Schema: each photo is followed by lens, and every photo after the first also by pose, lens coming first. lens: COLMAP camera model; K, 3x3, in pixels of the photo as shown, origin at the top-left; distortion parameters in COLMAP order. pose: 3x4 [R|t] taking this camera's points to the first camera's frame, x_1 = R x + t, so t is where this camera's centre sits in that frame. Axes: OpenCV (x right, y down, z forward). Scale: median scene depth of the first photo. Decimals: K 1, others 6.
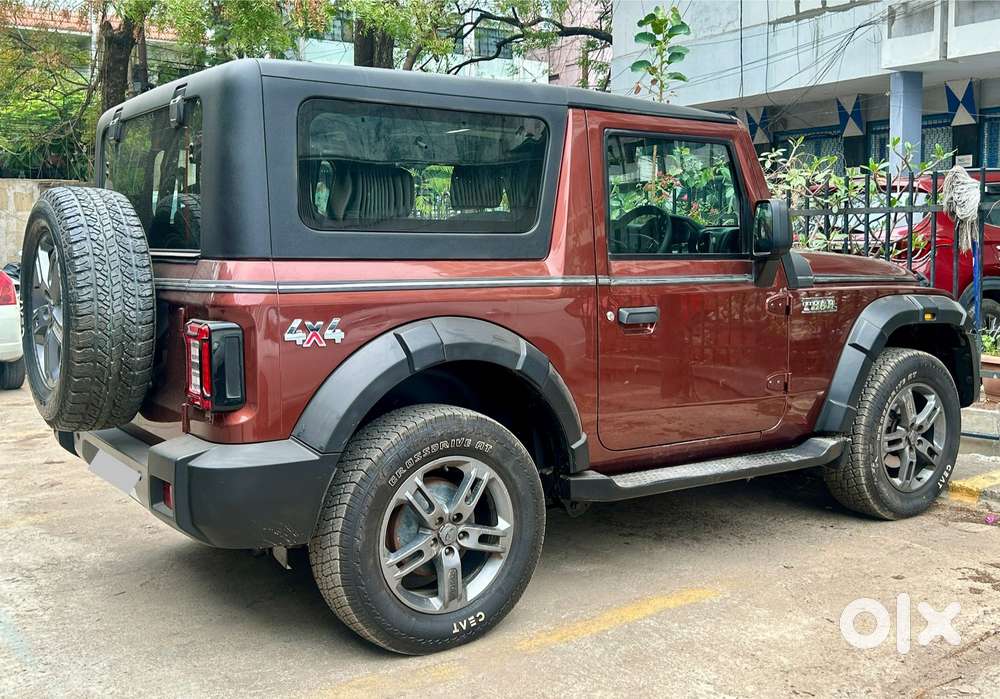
lens RADIAL K [[1142.8, 0, 496.2], [0, 1142.8, 353.7], [0, 0, 1]] dist [0.114476, -0.266726]
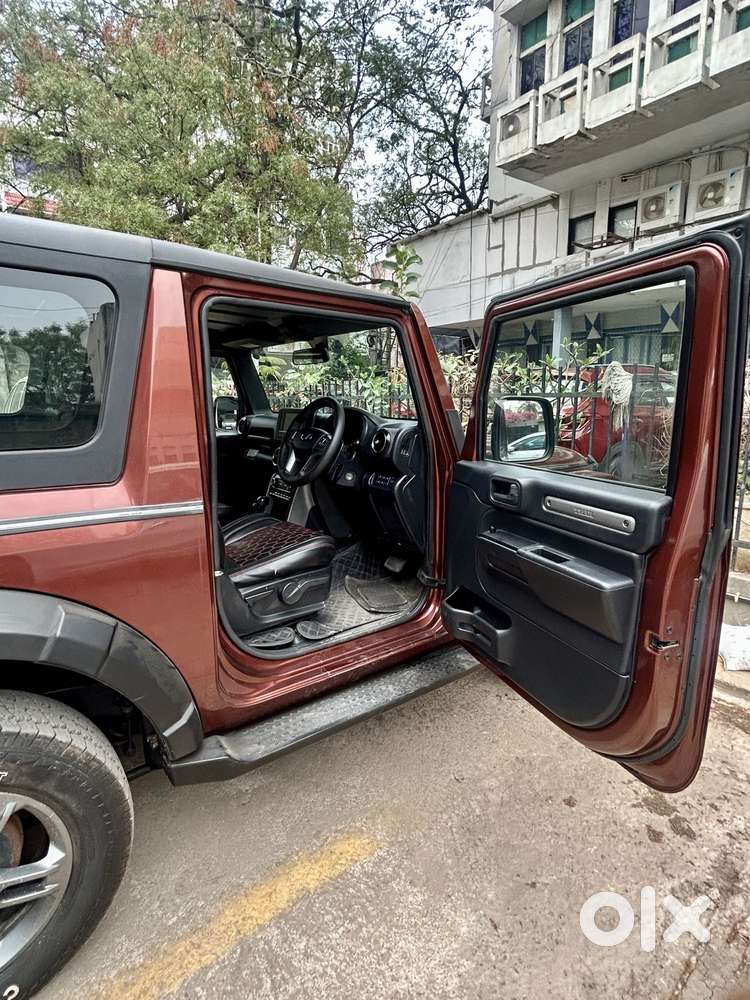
lens RADIAL K [[544.7, 0, 381.4], [0, 544.7, 518.4], [0, 0, 1]] dist [0.000852, -0.000538]
pose [[0.999213, -0.003817, 0.039484, 0.186812], [-0.000917, 0.992872, 0.119179, -0.097395], [-0.039657, -0.119121, 0.992087, 0.625231]]
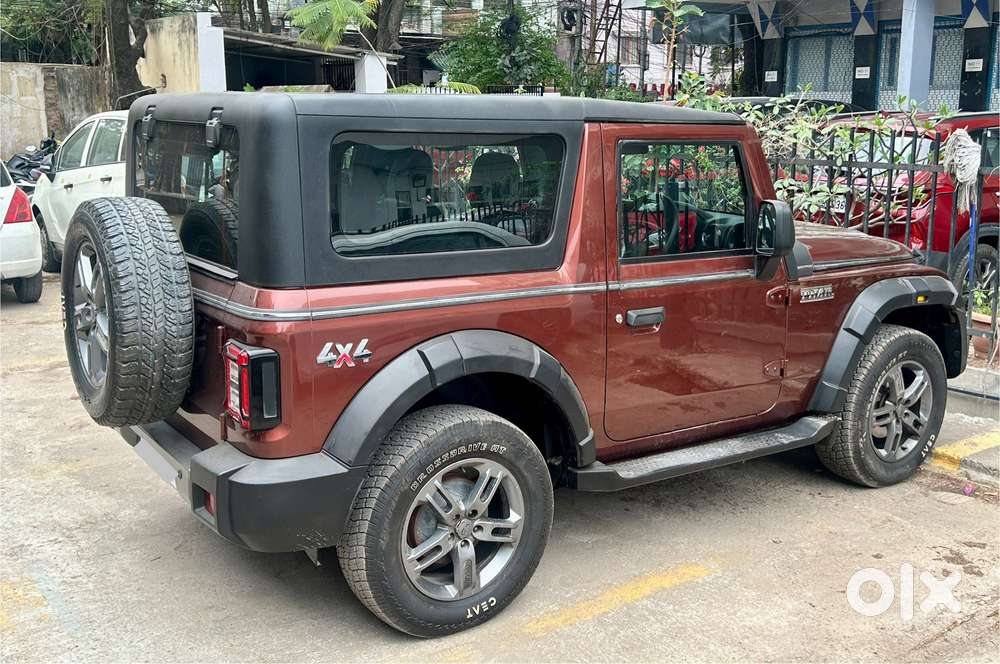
lens RADIAL K [[1146.9, 0, 500.0], [0, 1146.9, 332.0], [0, 0, 1]] dist [0.115200, -0.296641]
pose [[0.999798, 0.019355, 0.005331, -0.015563], [-0.019794, 0.994699, 0.100903, -0.124072], [-0.003349, -0.100989, 0.994882, -0.057590]]
